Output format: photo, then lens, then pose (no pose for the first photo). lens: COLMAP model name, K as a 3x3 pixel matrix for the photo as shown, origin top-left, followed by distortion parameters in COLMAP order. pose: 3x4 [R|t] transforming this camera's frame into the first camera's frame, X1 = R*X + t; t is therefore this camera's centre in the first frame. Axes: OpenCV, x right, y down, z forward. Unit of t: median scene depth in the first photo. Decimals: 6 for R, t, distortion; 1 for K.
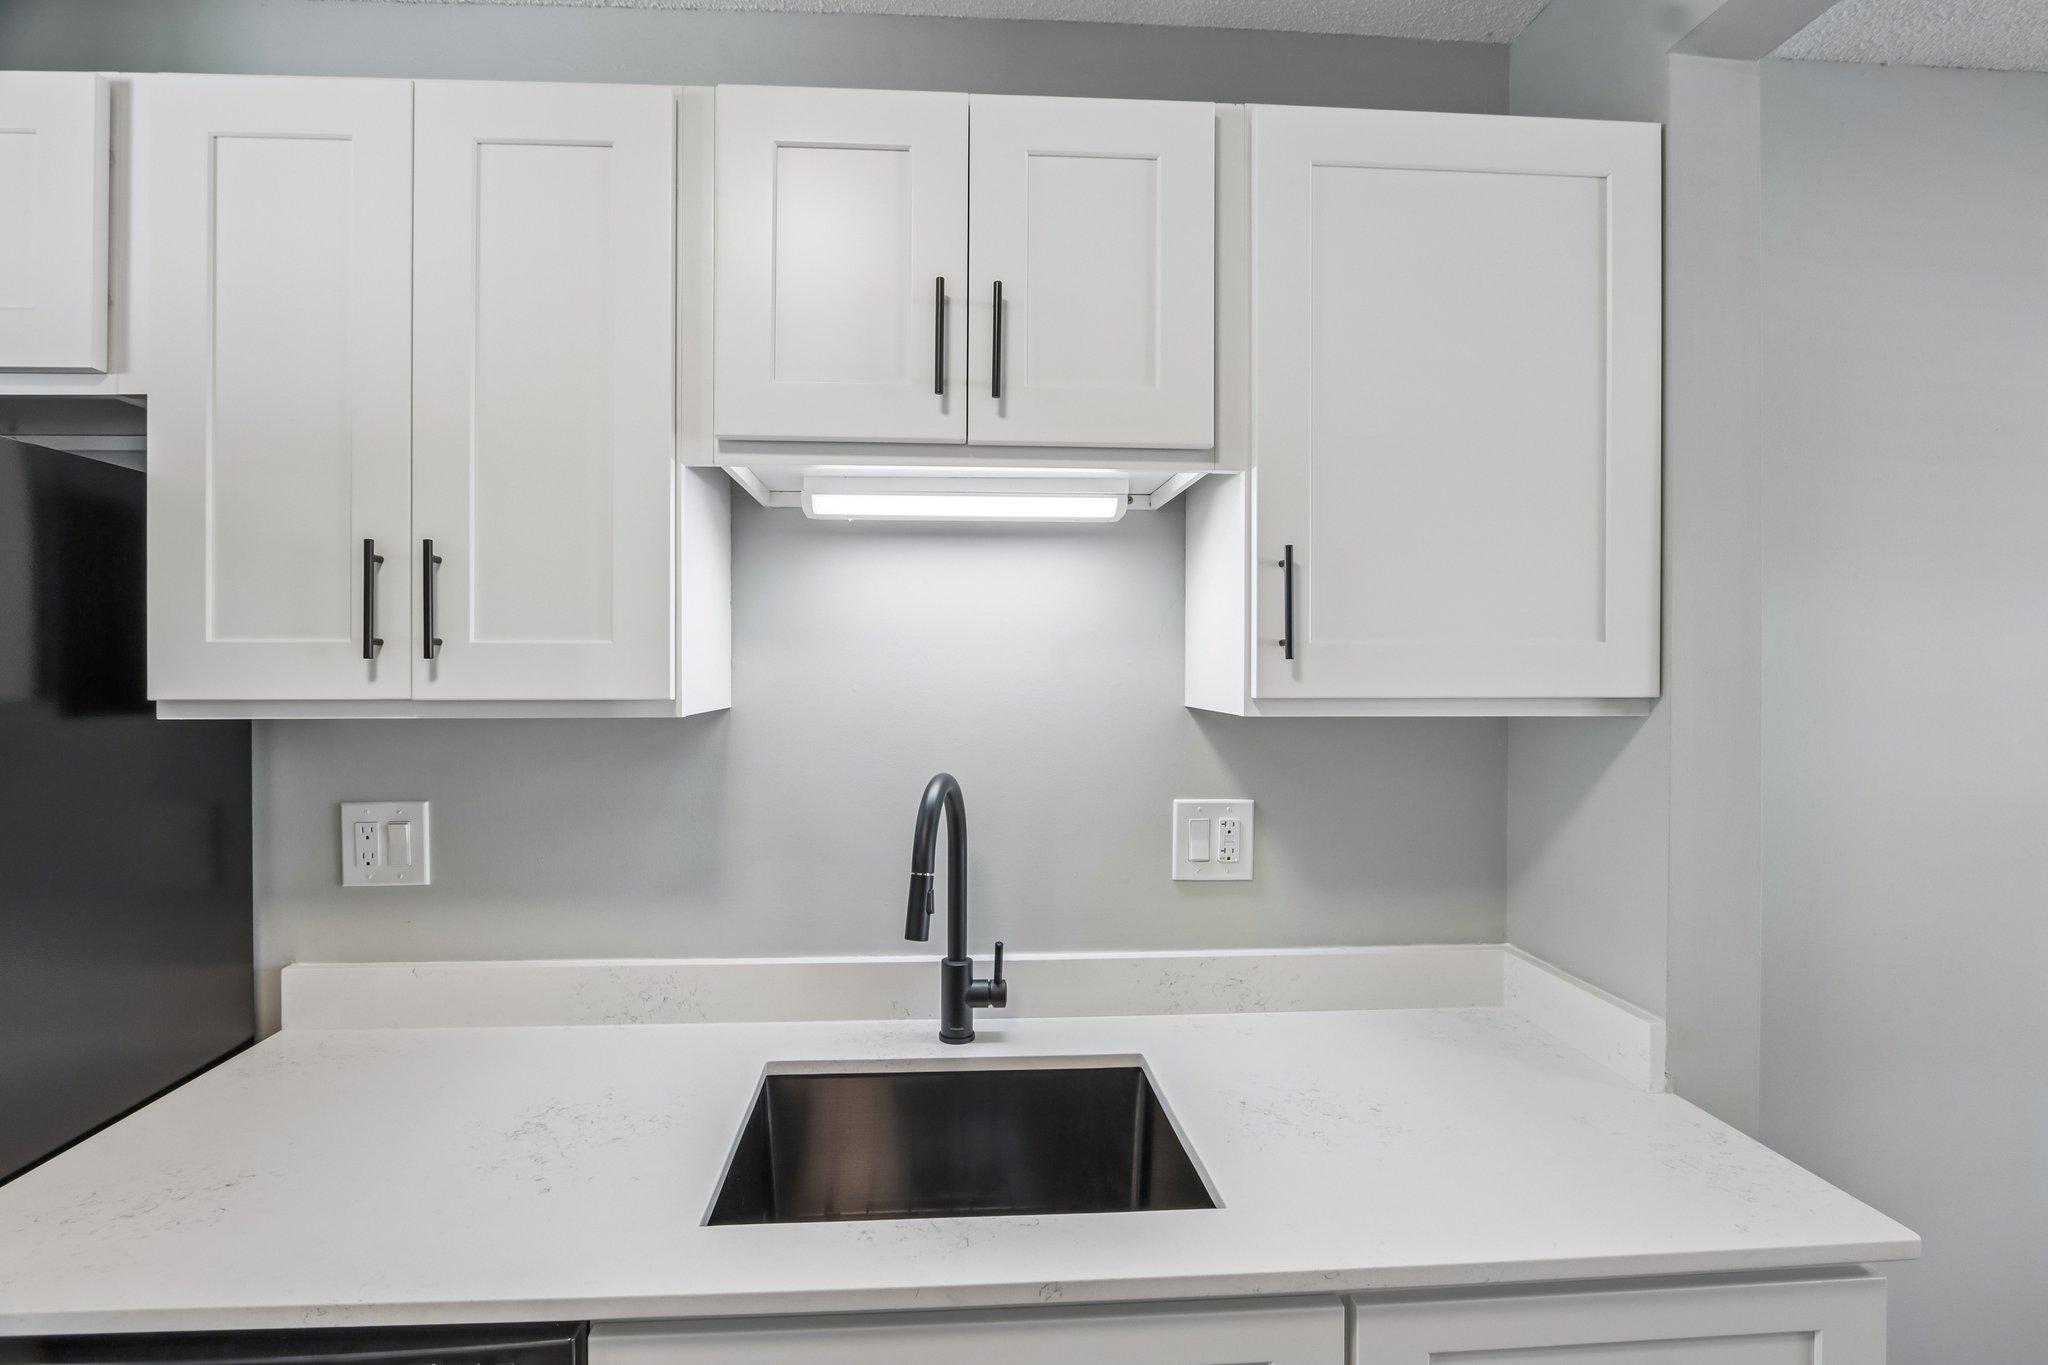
lens RADIAL K [[965.5, 0, 1032.0], [0, 965.5, 677.9], [0, 0, 1]] dist [-0.003745, -0.000529]
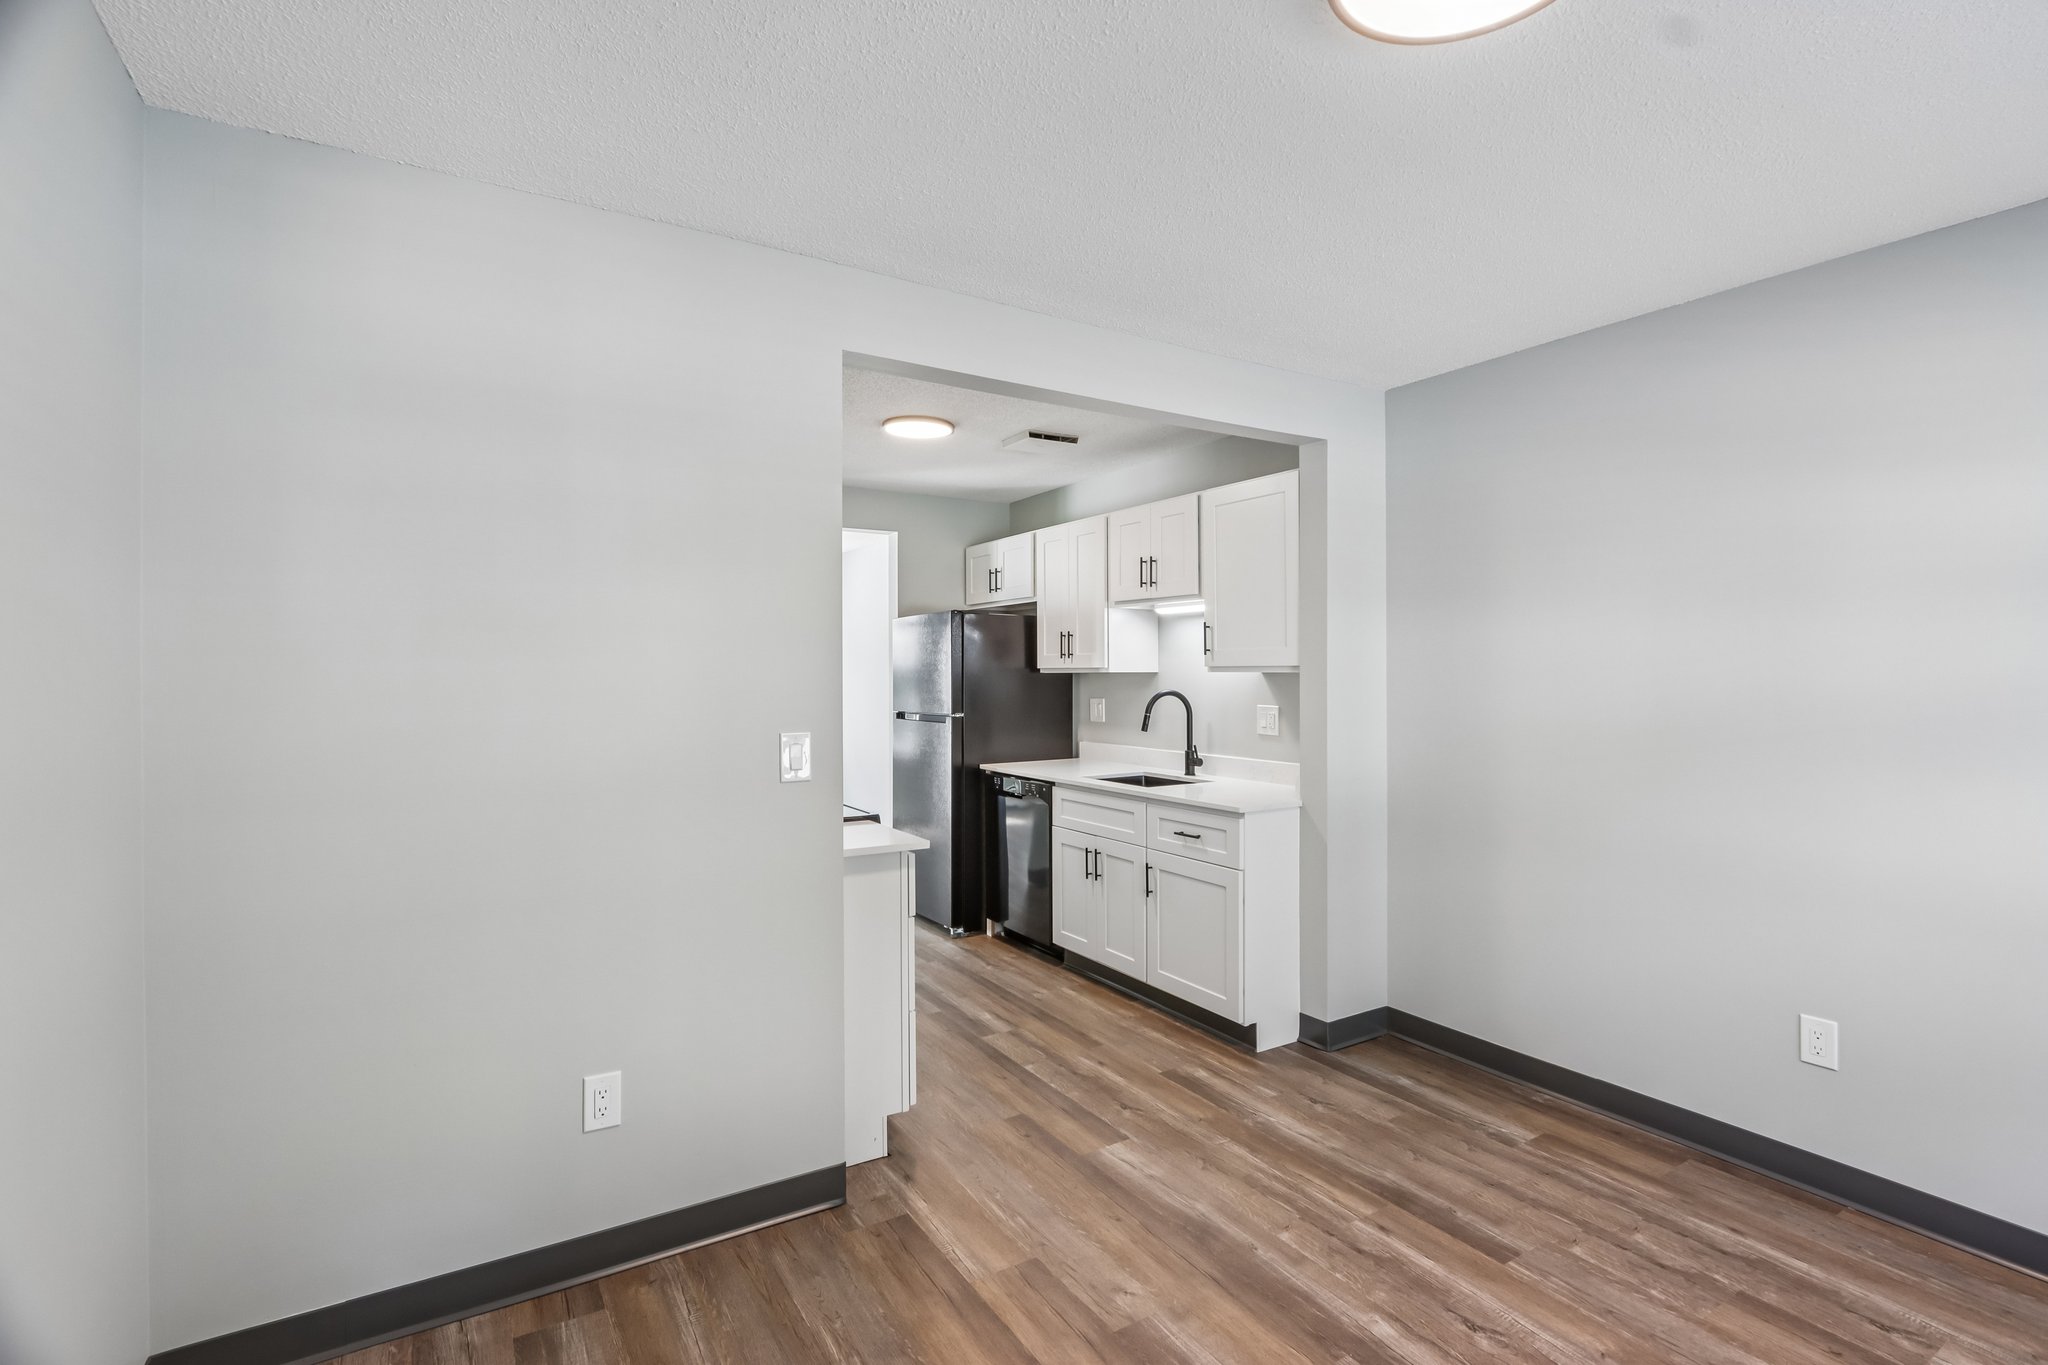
lens RADIAL K [[965.5, 0, 1032.0], [0, 965.5, 677.9], [0, 0, 1]] dist [-0.003745, -0.000529]
pose [[0.488791, 0.002600, -0.872397, 2.441166], [-0.005044, 0.999987, 0.000154, 0.054979], [0.872386, 0.004326, 0.488798, -1.014670]]
